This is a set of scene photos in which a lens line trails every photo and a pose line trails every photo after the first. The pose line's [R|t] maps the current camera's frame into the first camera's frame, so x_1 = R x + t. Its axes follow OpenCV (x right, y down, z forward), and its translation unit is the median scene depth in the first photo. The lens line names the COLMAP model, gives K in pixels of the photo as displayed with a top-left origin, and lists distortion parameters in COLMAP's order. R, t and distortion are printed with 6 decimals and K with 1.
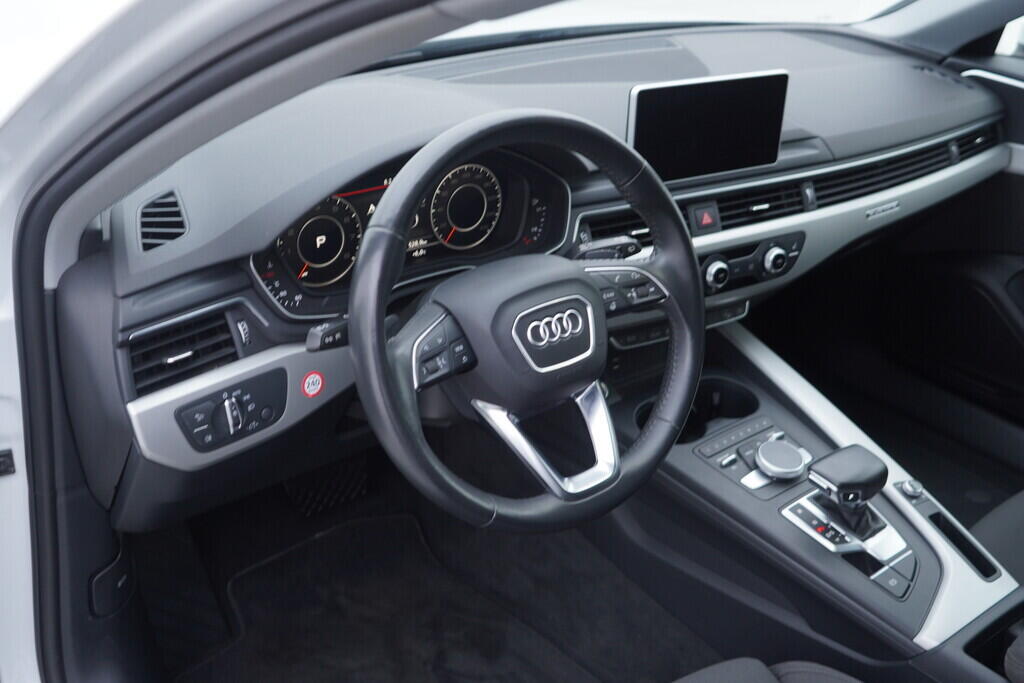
lens RADIAL K [[1037.0, 0, 513.4], [0, 1037.0, 341.6], [0, 0, 1]] dist [0.004179, 0.000000]
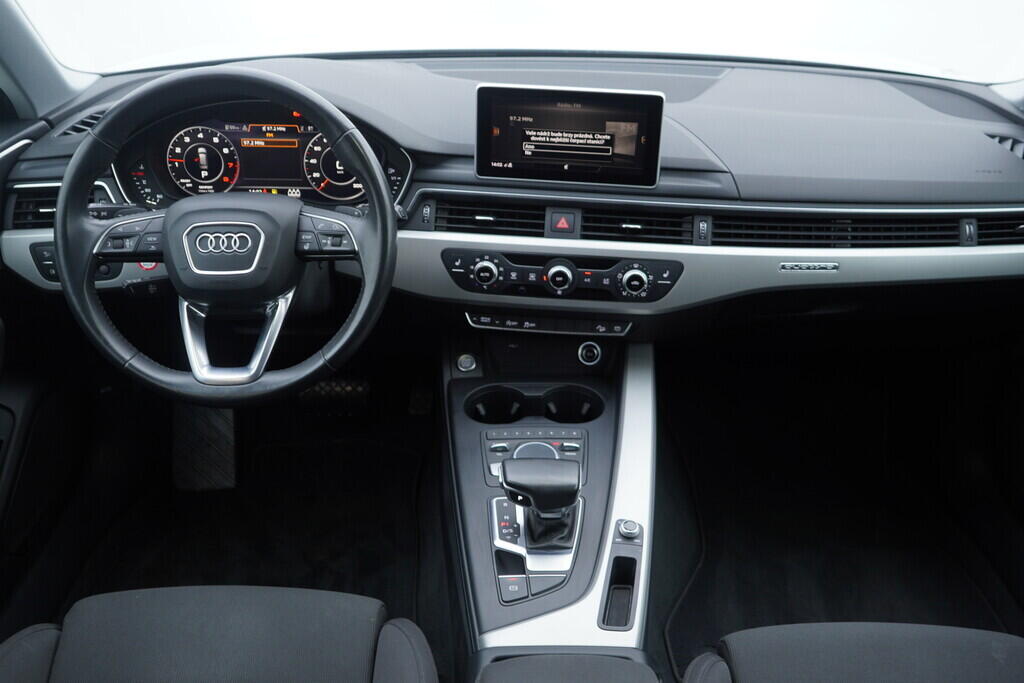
lens RADIAL K [[1037.0, 0, 515.7], [0, 1037.0, 337.2], [0, 0, 1]] dist [0.004179, 0.000000]
pose [[0.800135, 0.247333, -0.546452, 0.808150], [-0.273395, 0.961273, 0.034773, -0.034472], [0.533891, 0.121575, 0.836768, 0.126026]]
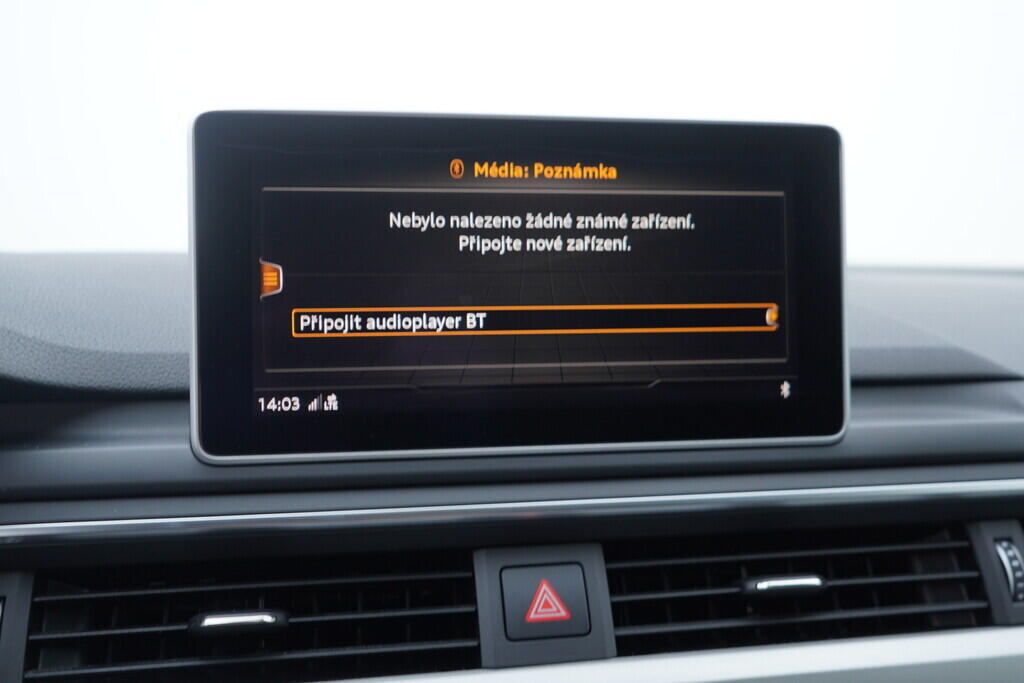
lens RADIAL K [[1037.0, 0, 509.4], [0, 1037.0, 342.5], [0, 0, 1]] dist [0.004179, 0.000000]
pose [[0.934872, -0.037569, -0.352992, 0.300185], [-0.122031, 0.899771, -0.418953, -0.069464], [0.333352, 0.434743, 0.836585, 0.796069]]
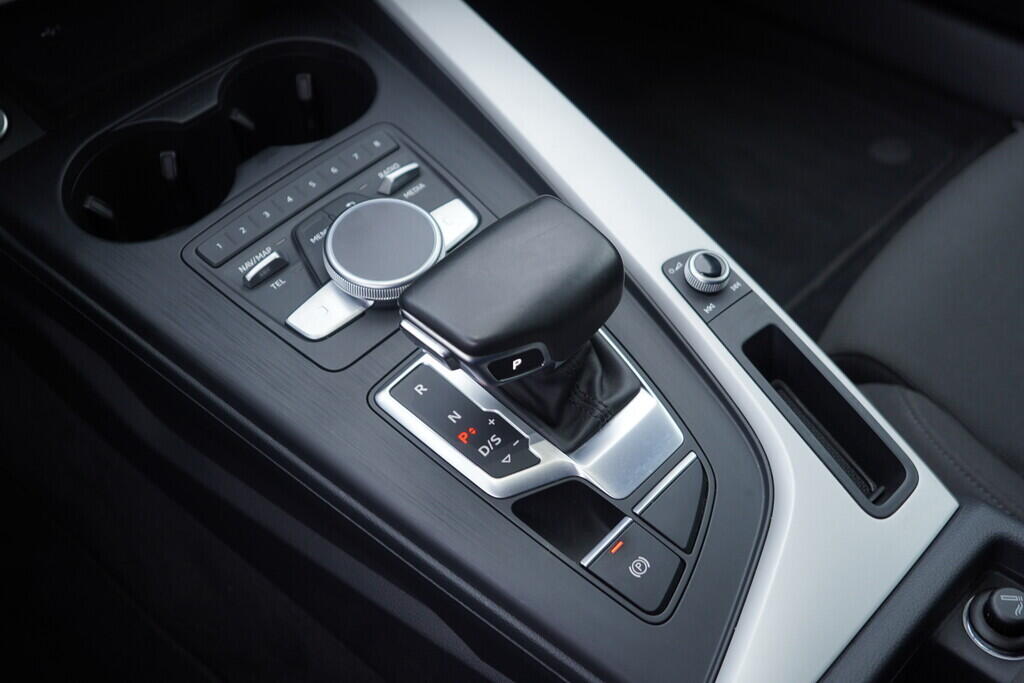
lens RADIAL K [[1037.0, 0, 510.6], [0, 1037.0, 344.9], [0, 0, 1]] dist [0.004179, 0.000000]
pose [[0.987689, -0.155184, 0.019708, 0.306122], [0.137759, 0.922558, 0.360429, 0.010012], [-0.074114, -0.353277, 0.932578, 0.636737]]
